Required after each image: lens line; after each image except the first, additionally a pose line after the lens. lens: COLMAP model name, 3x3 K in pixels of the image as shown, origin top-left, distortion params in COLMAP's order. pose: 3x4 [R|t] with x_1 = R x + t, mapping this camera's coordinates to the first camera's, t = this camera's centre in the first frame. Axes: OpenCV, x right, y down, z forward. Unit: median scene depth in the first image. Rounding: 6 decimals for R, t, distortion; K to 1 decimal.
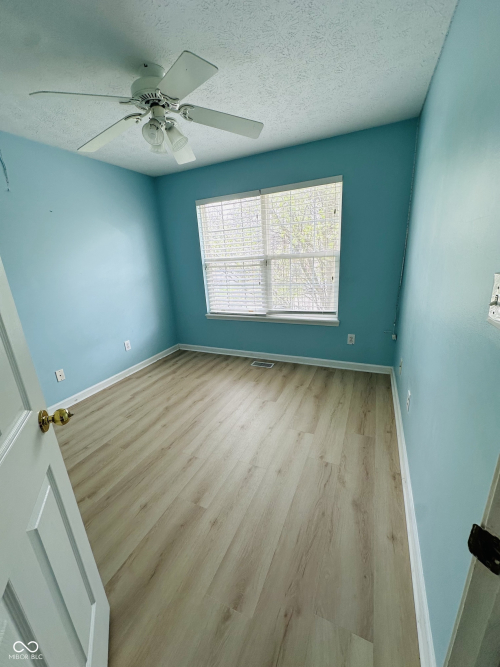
lens RADIAL K [[266.5, 0, 250.0], [0, 266.5, 333.5], [0, 0, 1]] dist [-0.000579, -0.000012]
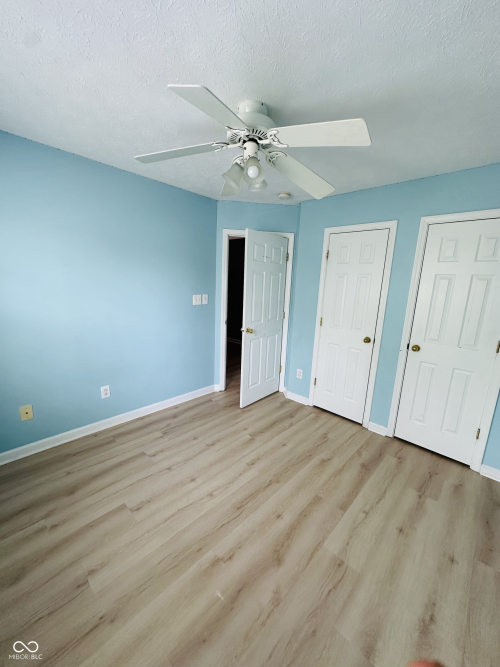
lens RADIAL K [[266.5, 0, 250.0], [0, 266.5, 333.5], [0, 0, 1]] dist [-0.000579, -0.000012]
pose [[-0.946602, -0.046670, 0.319010, -0.474008], [0.105142, 0.890686, 0.442293, -0.469082], [-0.304780, 0.452217, -0.838218, 1.462305]]
